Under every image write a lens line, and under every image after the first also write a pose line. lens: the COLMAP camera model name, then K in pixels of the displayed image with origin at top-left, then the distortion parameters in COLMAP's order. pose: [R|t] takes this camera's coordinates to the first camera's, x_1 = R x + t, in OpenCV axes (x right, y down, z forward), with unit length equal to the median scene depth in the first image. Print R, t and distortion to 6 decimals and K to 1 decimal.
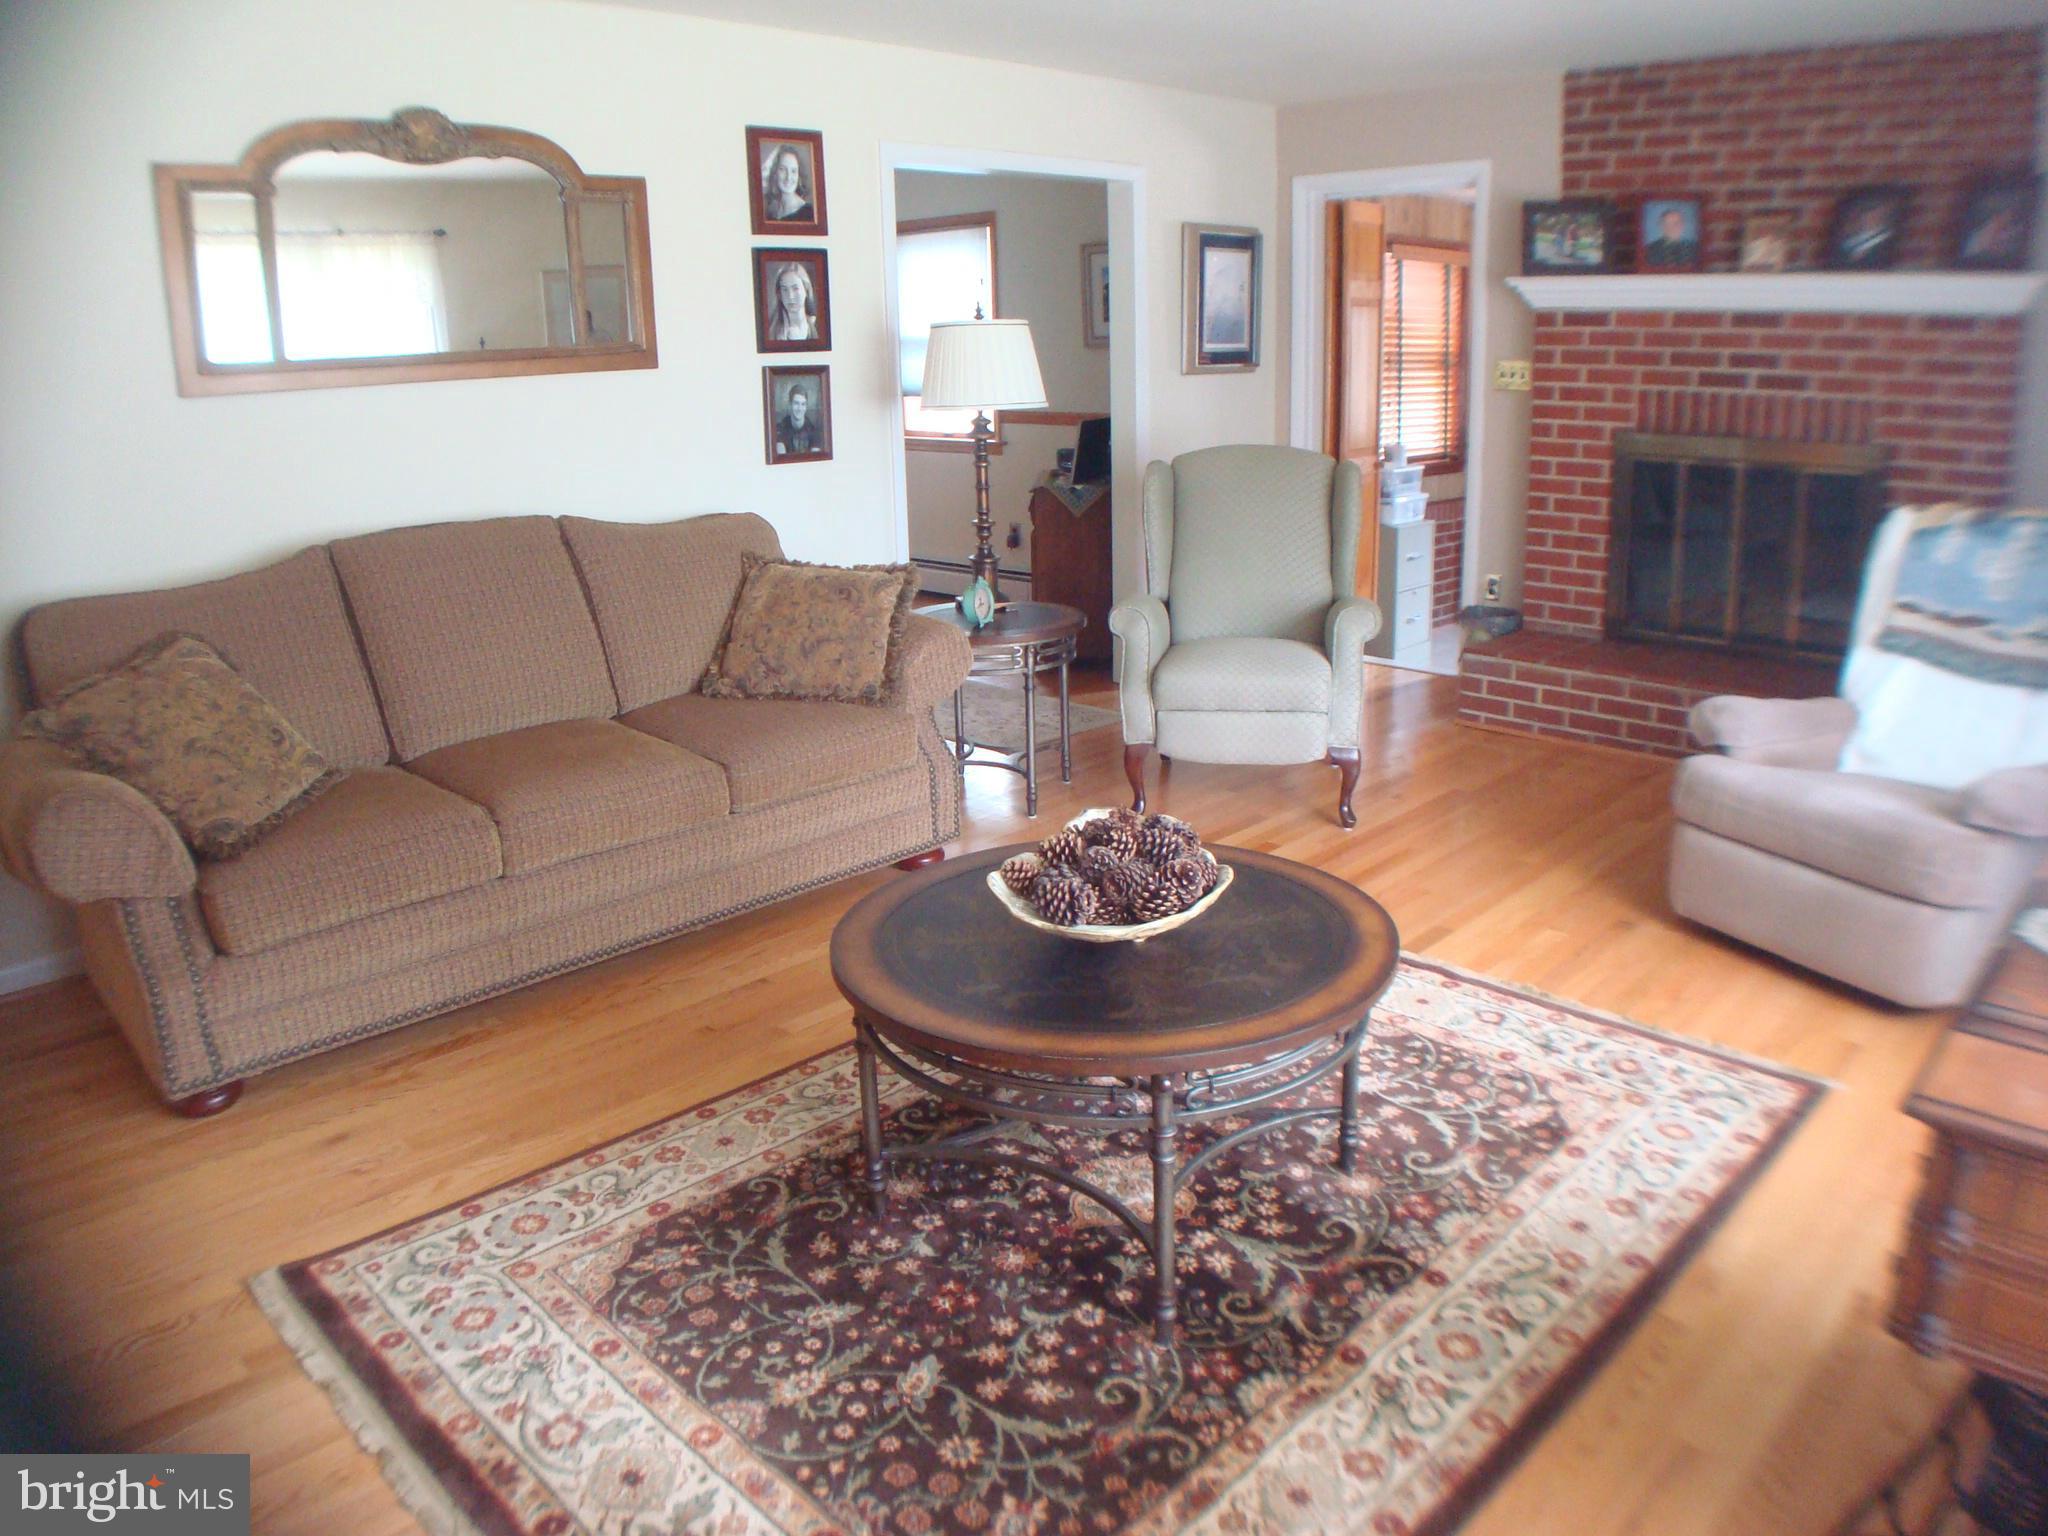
lens RADIAL K [[1482.6, 0, 1024.0], [0, 1482.6, 768.0], [0, 0, 1]] dist [-0.153313, 0.042731]
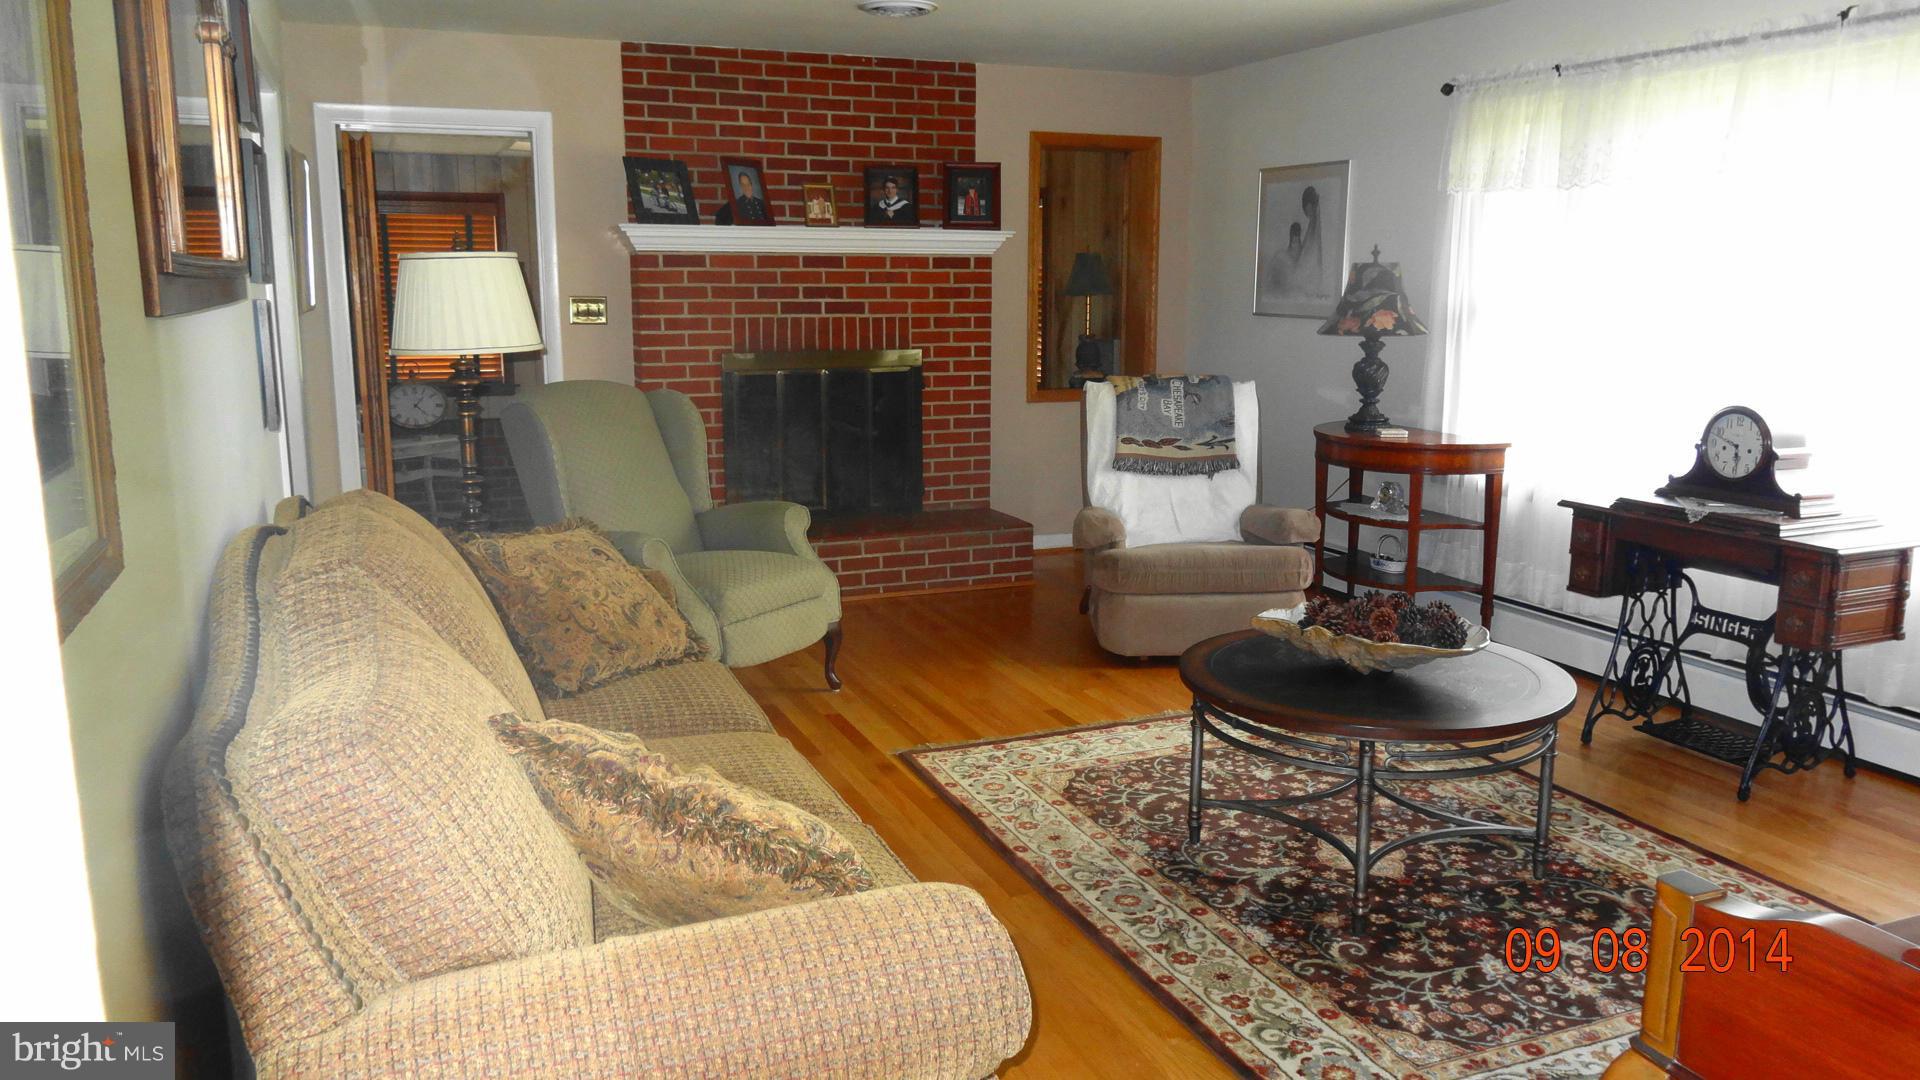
lens RADIAL K [[1440.4, 0, 961.6], [0, 1440.4, 579.1], [0, 0, 1]] dist [0.004838, 0.004507]
pose [[0.363386, -0.170703, 0.915866, -0.754041], [0.249668, 0.964955, 0.080792, -0.108351], [-0.897562, 0.199303, 0.393270, 0.416155]]
